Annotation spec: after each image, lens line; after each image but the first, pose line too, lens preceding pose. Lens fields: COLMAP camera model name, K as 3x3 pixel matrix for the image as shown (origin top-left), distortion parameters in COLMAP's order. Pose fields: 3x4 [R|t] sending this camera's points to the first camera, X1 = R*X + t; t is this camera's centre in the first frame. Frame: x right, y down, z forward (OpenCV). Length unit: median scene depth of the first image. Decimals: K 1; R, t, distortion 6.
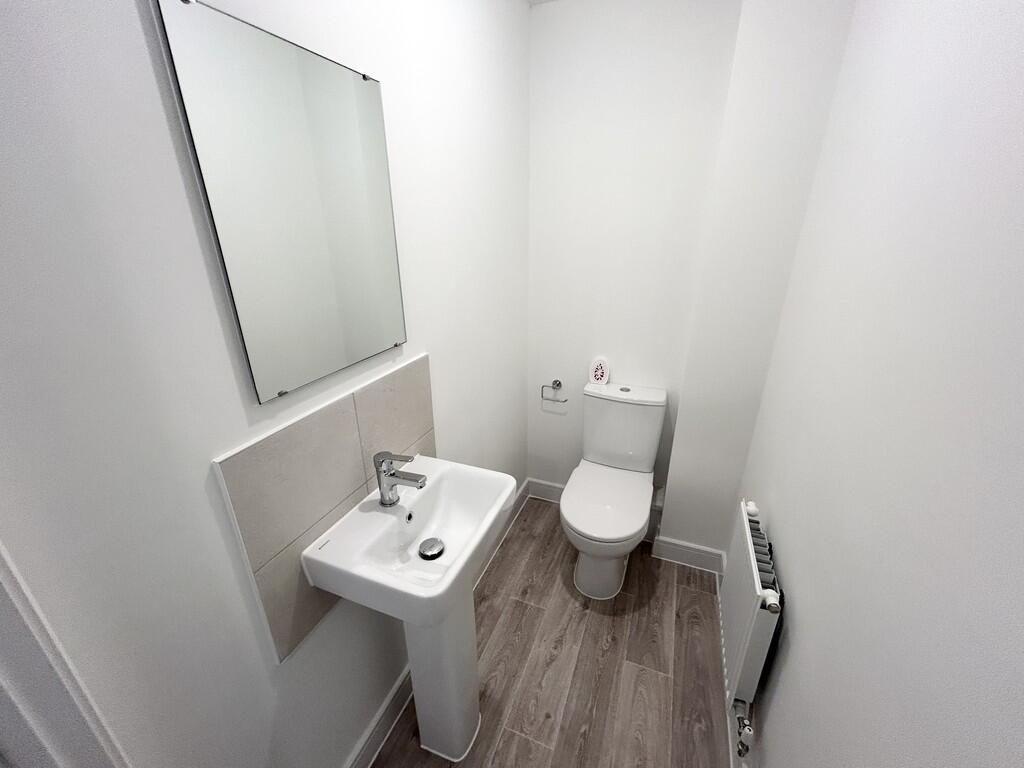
lens RADIAL K [[415.1, 0, 509.3], [0, 415.1, 382.9], [0, 0, 1]] dist [-0.000605, -0.000211]
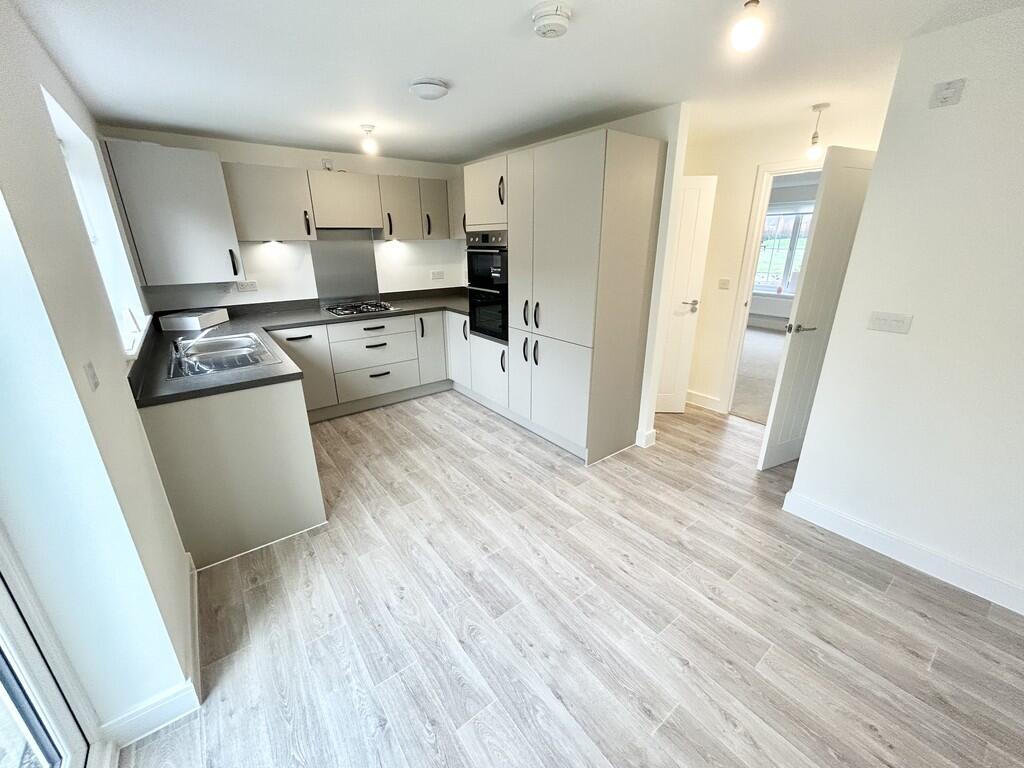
lens RADIAL K [[415.1, 0, 510.7], [0, 415.1, 382.9], [0, 0, 1]] dist [-0.000605, -0.000211]
pose [[0.513820, -0.272300, 0.813537, -1.124485], [0.316138, 0.941655, 0.115513, 0.146530], [-0.797525, 0.197837, 0.569925, -0.354072]]
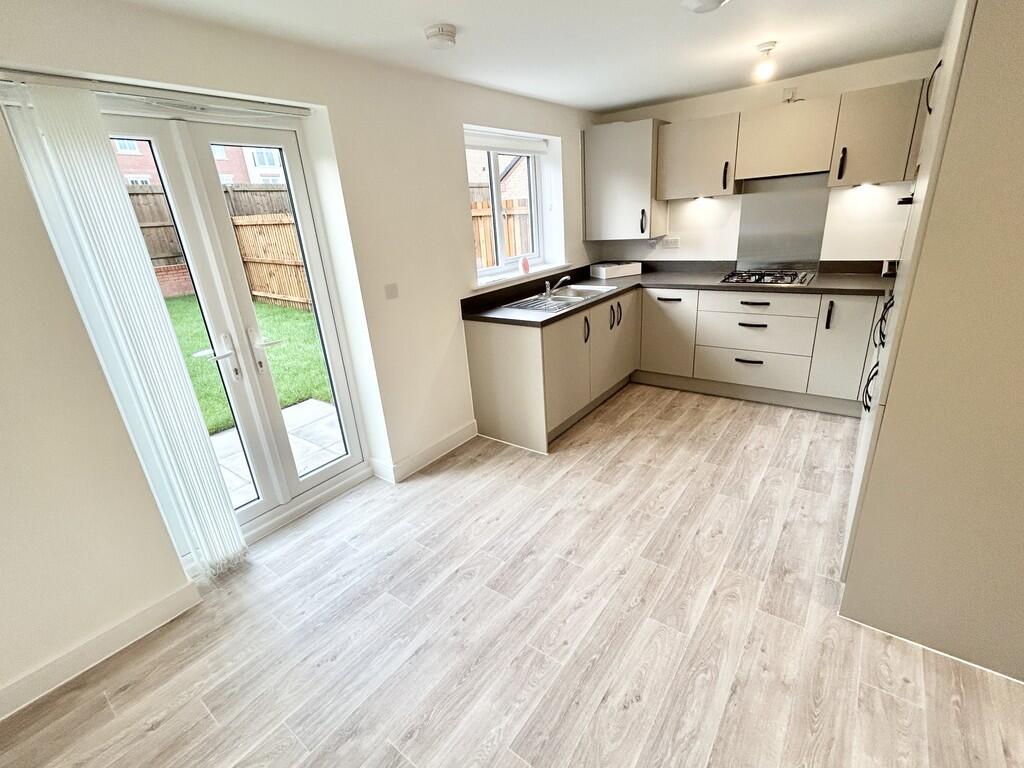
lens RADIAL K [[462.8, 0, 506.6], [0, 462.8, 383.9], [0, 0, 1]] dist [-0.001528, 0.001058]
pose [[0.961918, 0.038120, -0.270668, -0.017765], [-0.040391, 0.999180, -0.002824, 0.301485], [0.270338, 0.013649, 0.962669, -0.795540]]
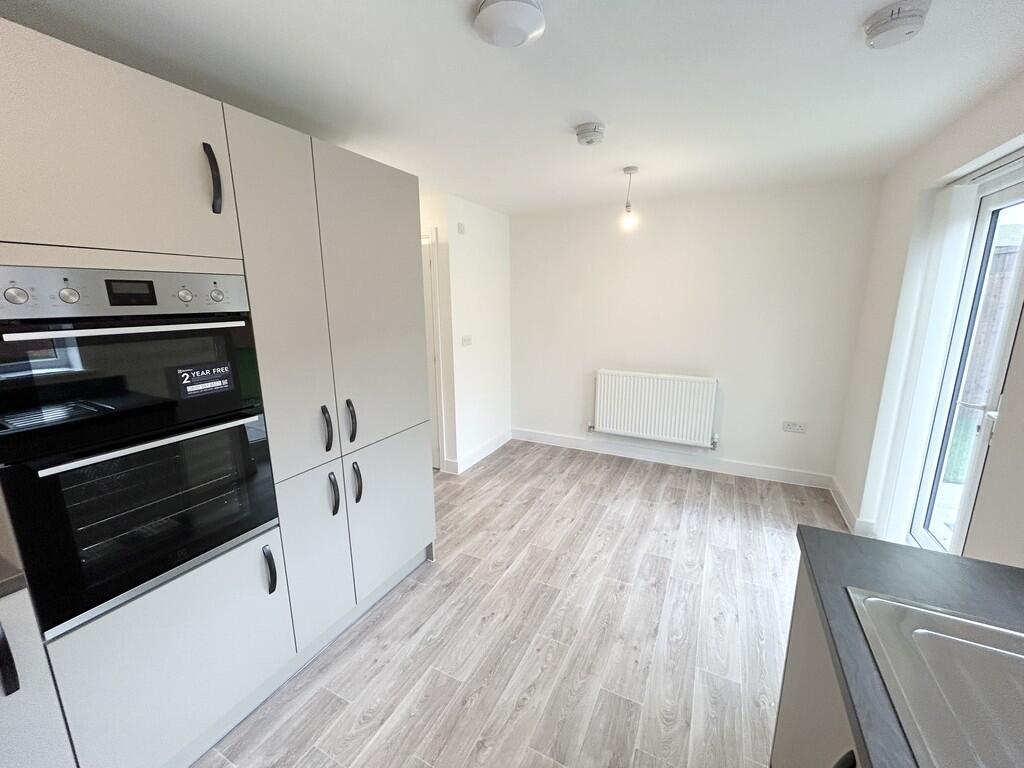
lens RADIAL K [[415.1, 0, 508.6], [0, 415.1, 381.5], [0, 0, 1]] dist [-0.000605, -0.000211]
pose [[-0.995693, 0.000754, 0.092707, 0.055513], [0.051229, 0.837911, 0.543398, -0.568253], [-0.077271, 0.545807, -0.834340, 1.430620]]
